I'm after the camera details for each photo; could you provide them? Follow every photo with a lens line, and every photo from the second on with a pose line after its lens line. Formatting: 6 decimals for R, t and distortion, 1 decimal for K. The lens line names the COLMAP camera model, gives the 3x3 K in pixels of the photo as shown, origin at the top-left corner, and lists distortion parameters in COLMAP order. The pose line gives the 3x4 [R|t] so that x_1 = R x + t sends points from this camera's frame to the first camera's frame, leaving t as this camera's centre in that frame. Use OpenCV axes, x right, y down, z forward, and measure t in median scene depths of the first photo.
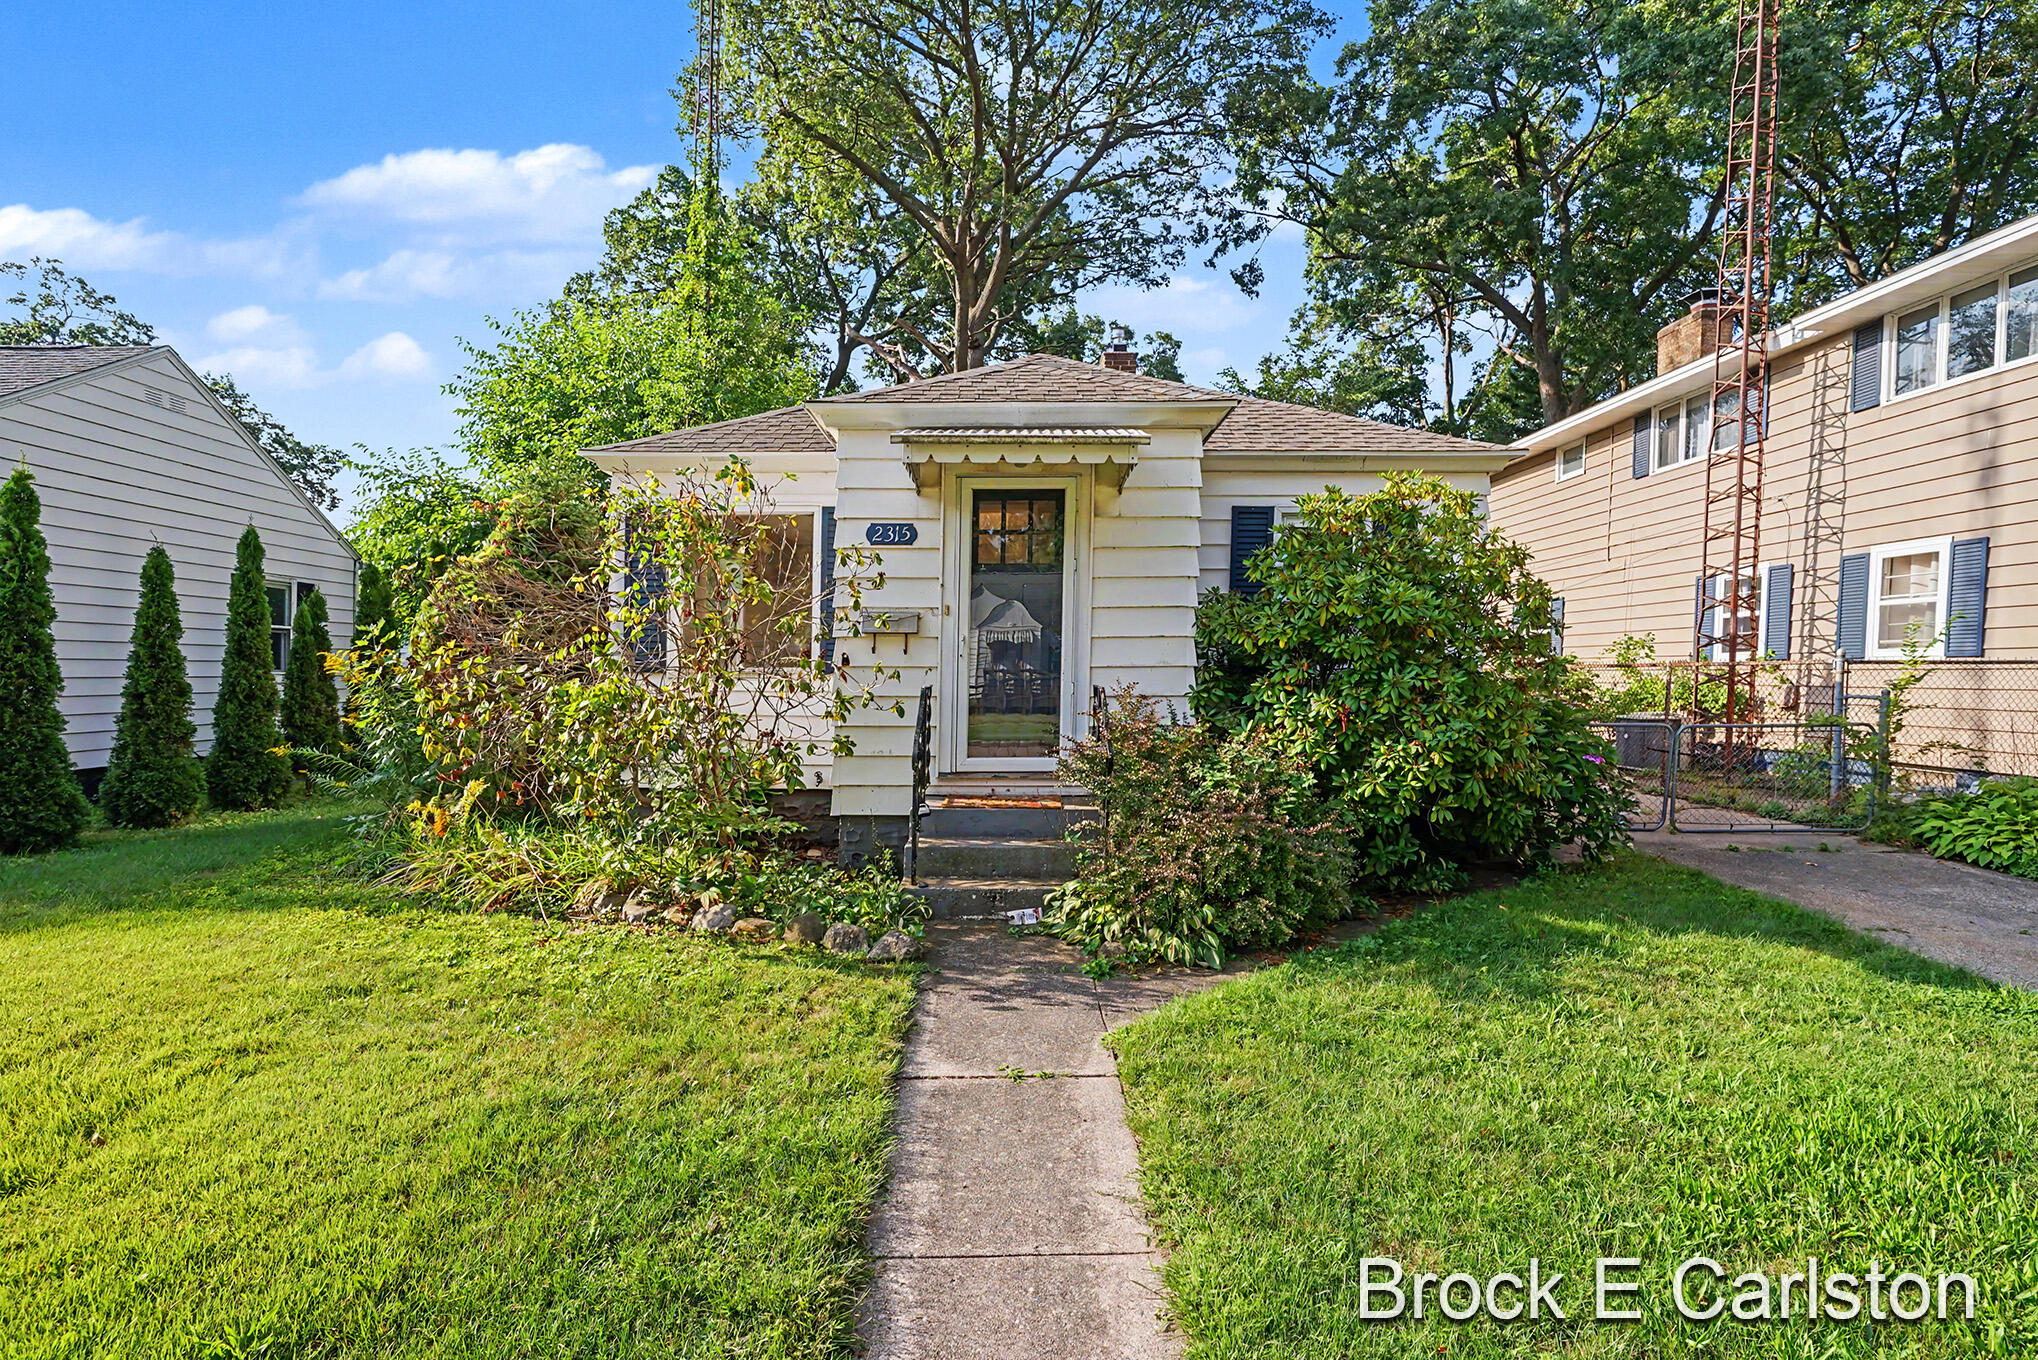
lens RADIAL K [[971.2, 0, 1025.7], [0, 971.2, 677.6], [0, 0, 1]] dist [-0.009649, 0.005369]
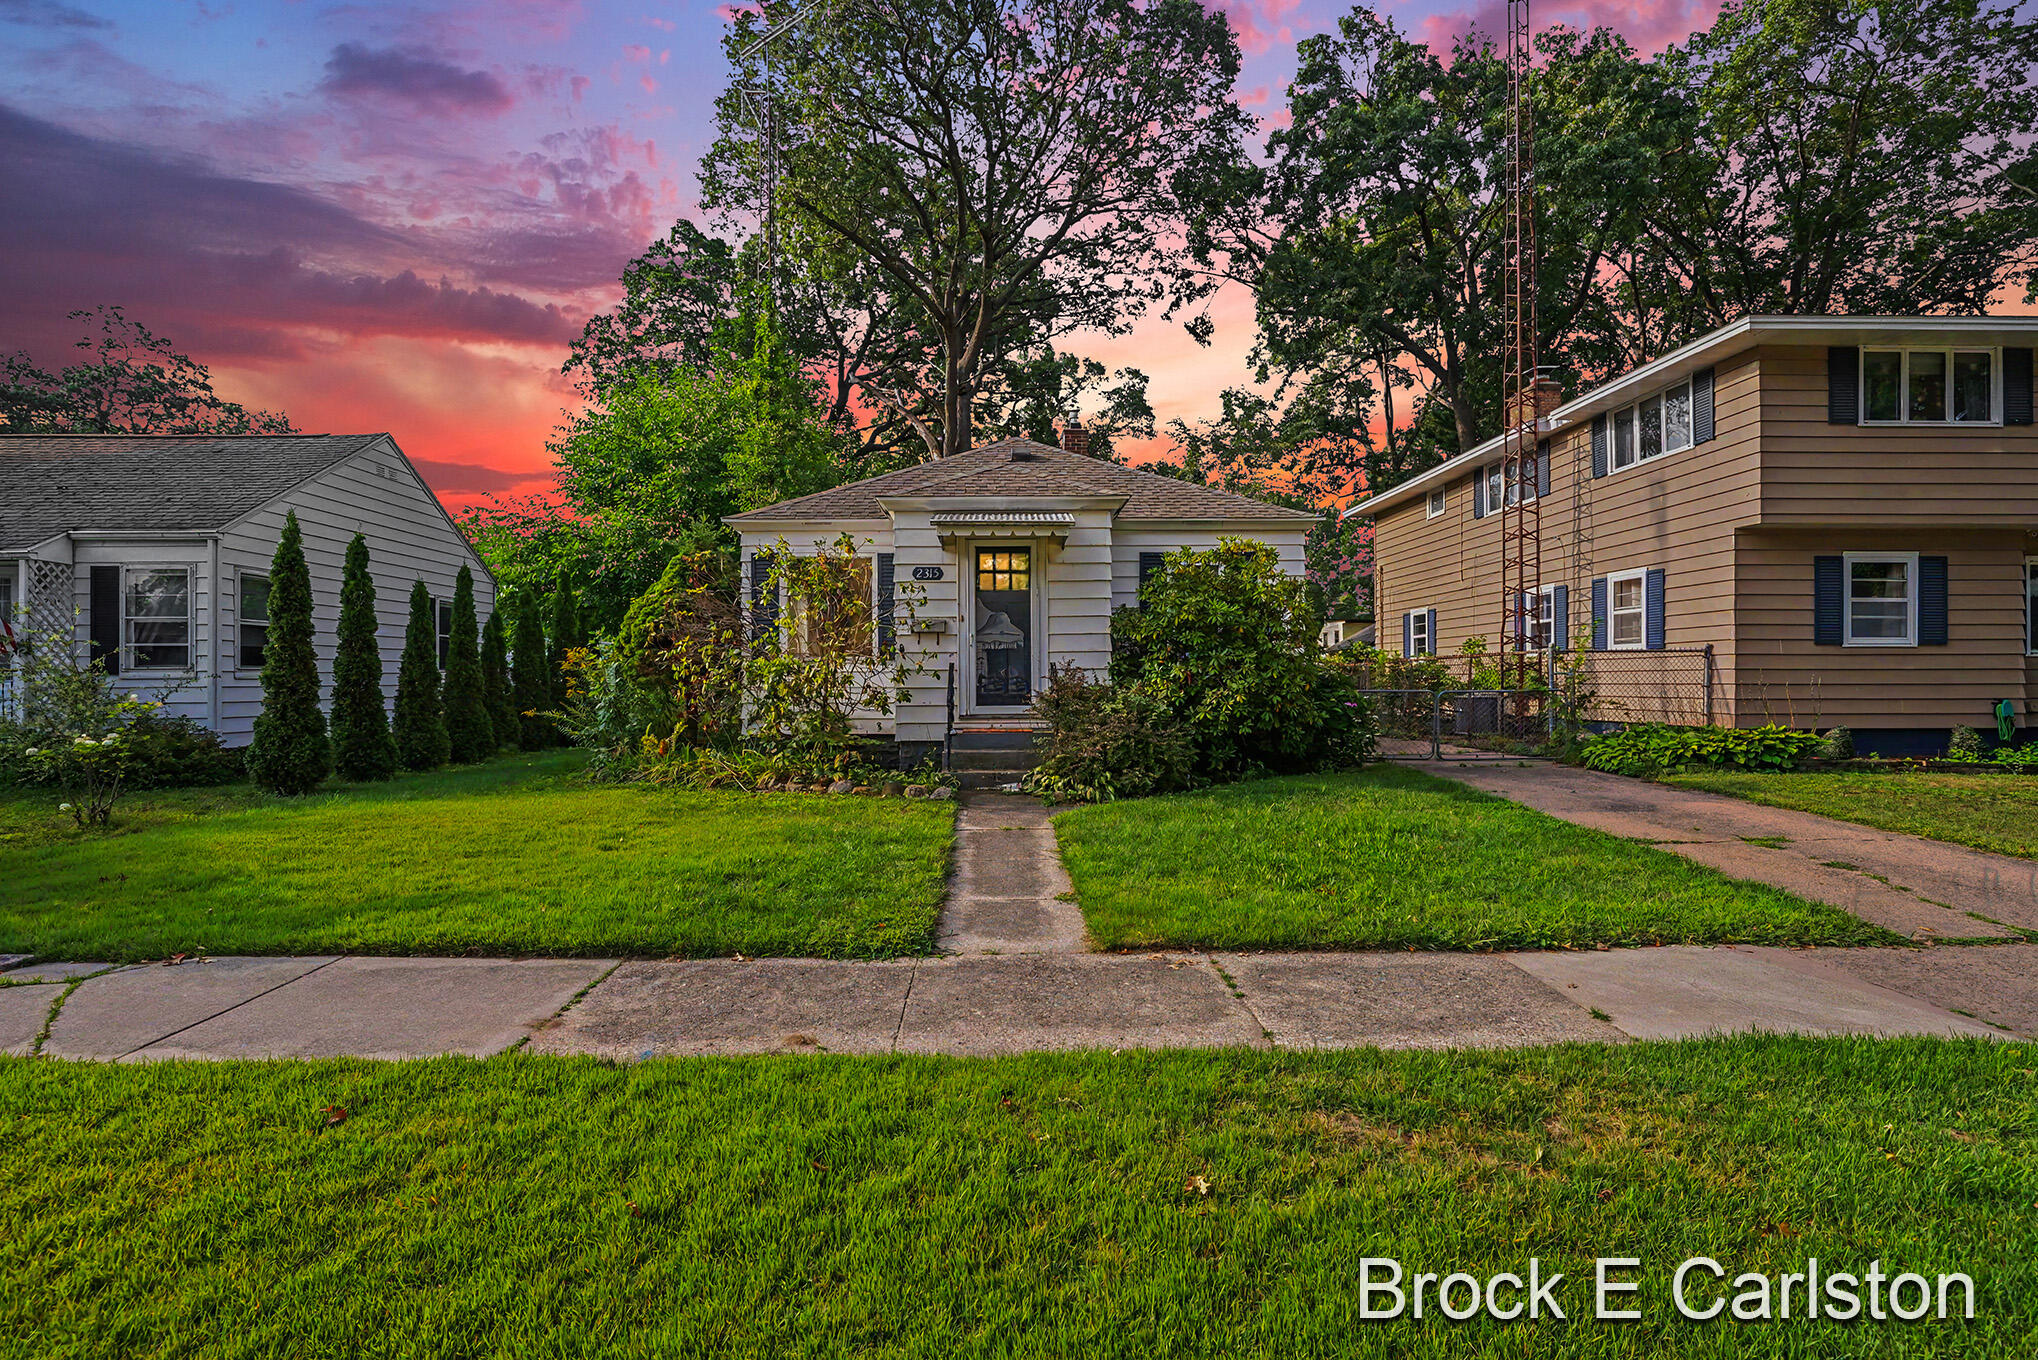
lens RADIAL K [[971.2, 0, 1018.5], [0, 971.2, 674.3], [0, 0, 1]] dist [-0.009649, 0.005369]
pose [[0.999878, -0.005925, 0.014461, -0.005889], [0.006196, 0.999804, -0.018812, 0.032395], [-0.014347, 0.018899, 0.999718, -0.375436]]
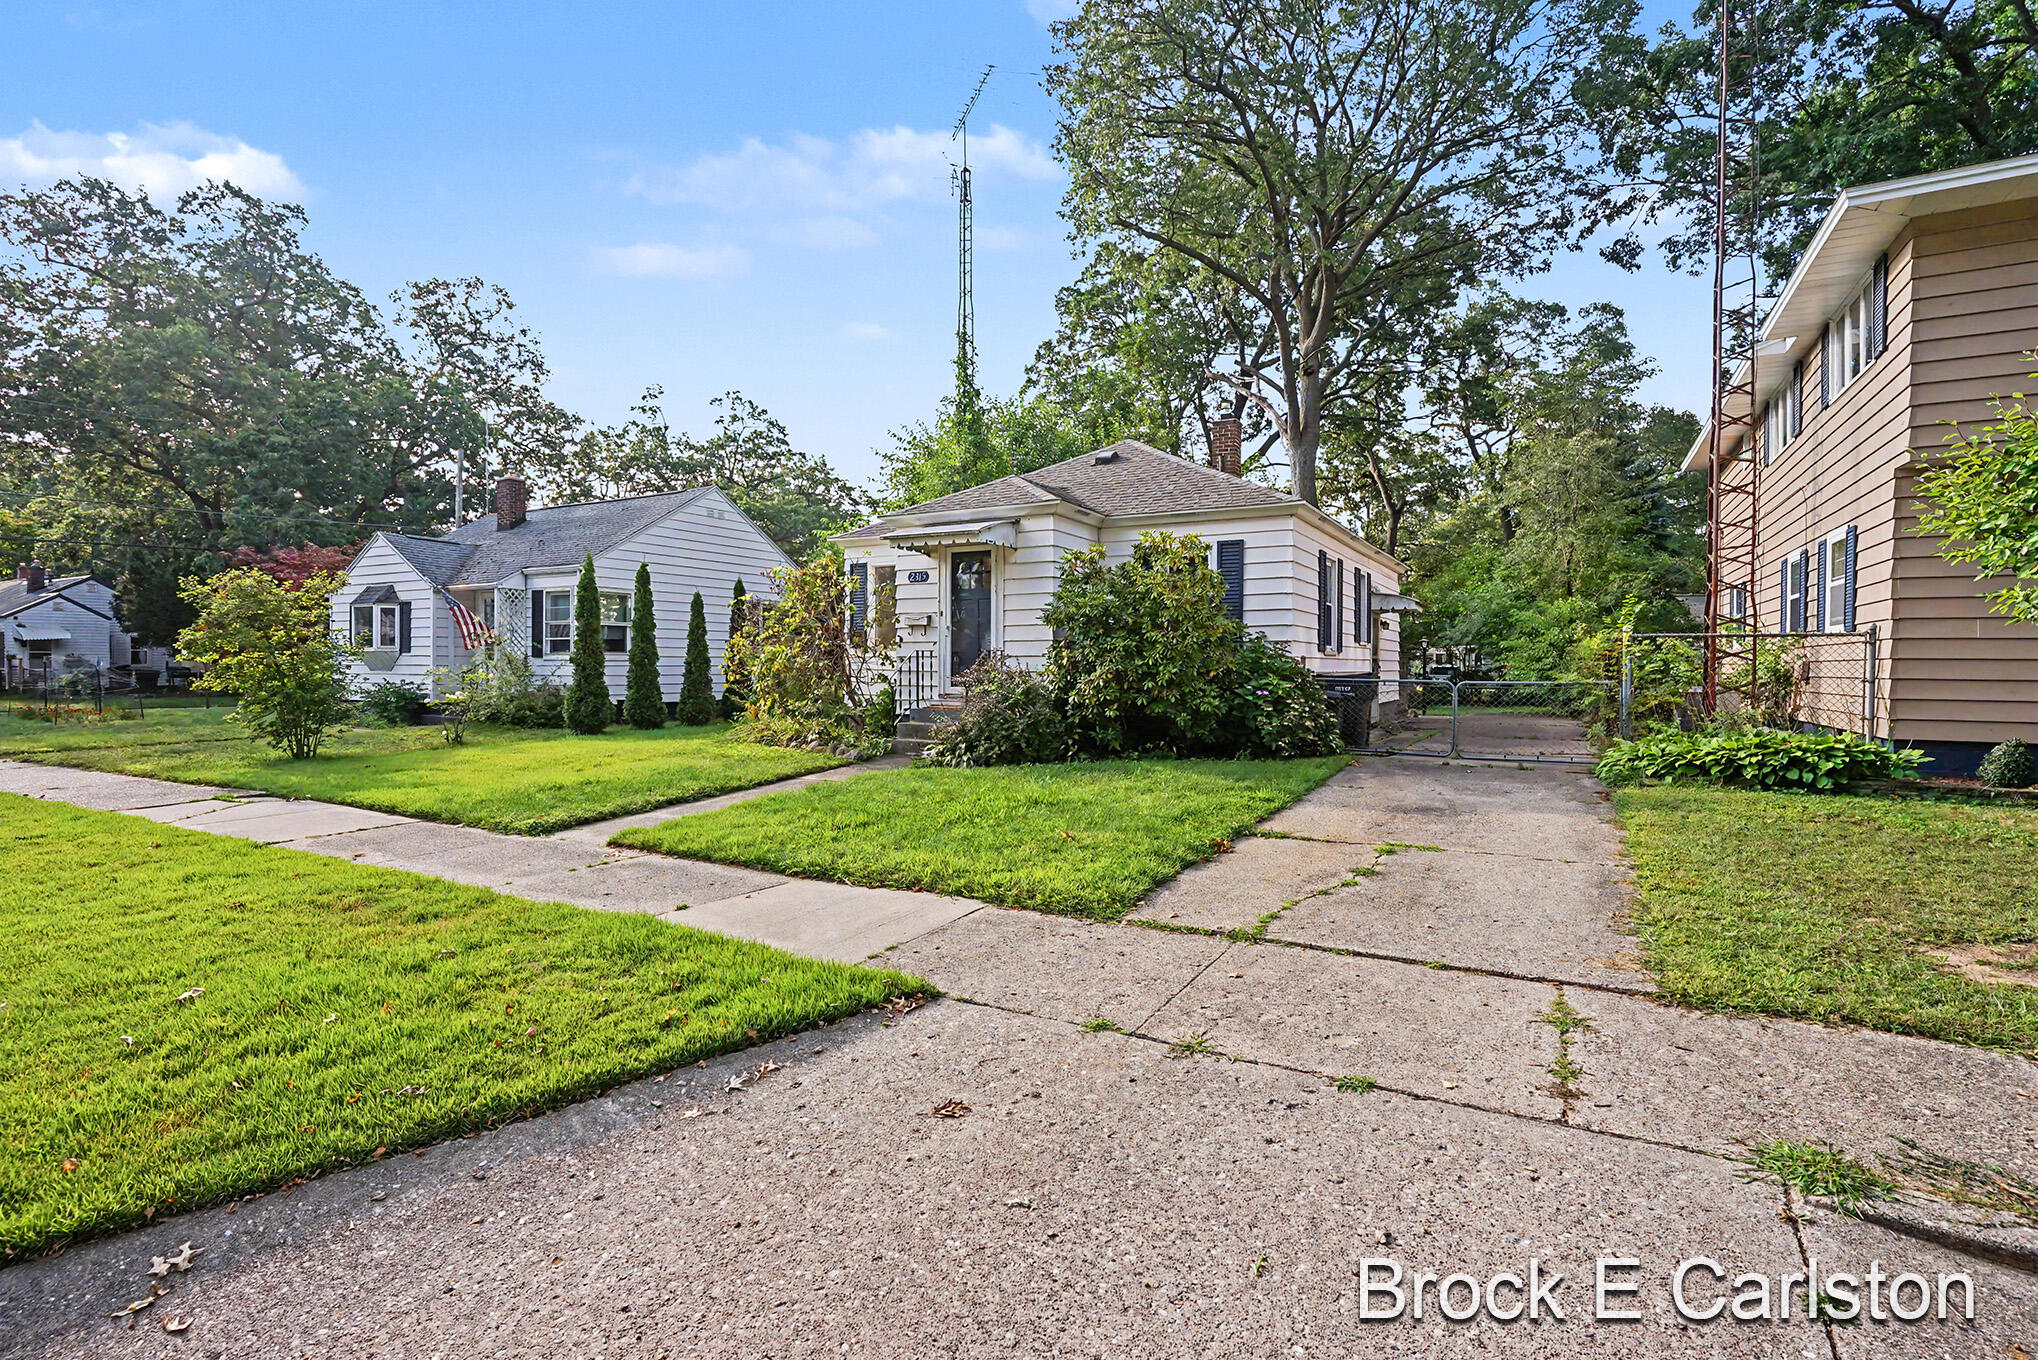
lens RADIAL K [[971.2, 0, 1023.5], [0, 971.2, 673.4], [0, 0, 1]] dist [-0.009649, 0.005369]
pose [[0.867975, 0.005770, -0.496575, 0.589532], [-0.008765, 0.999955, -0.003701, 0.033083], [0.496531, 0.007565, 0.867986, -0.362805]]
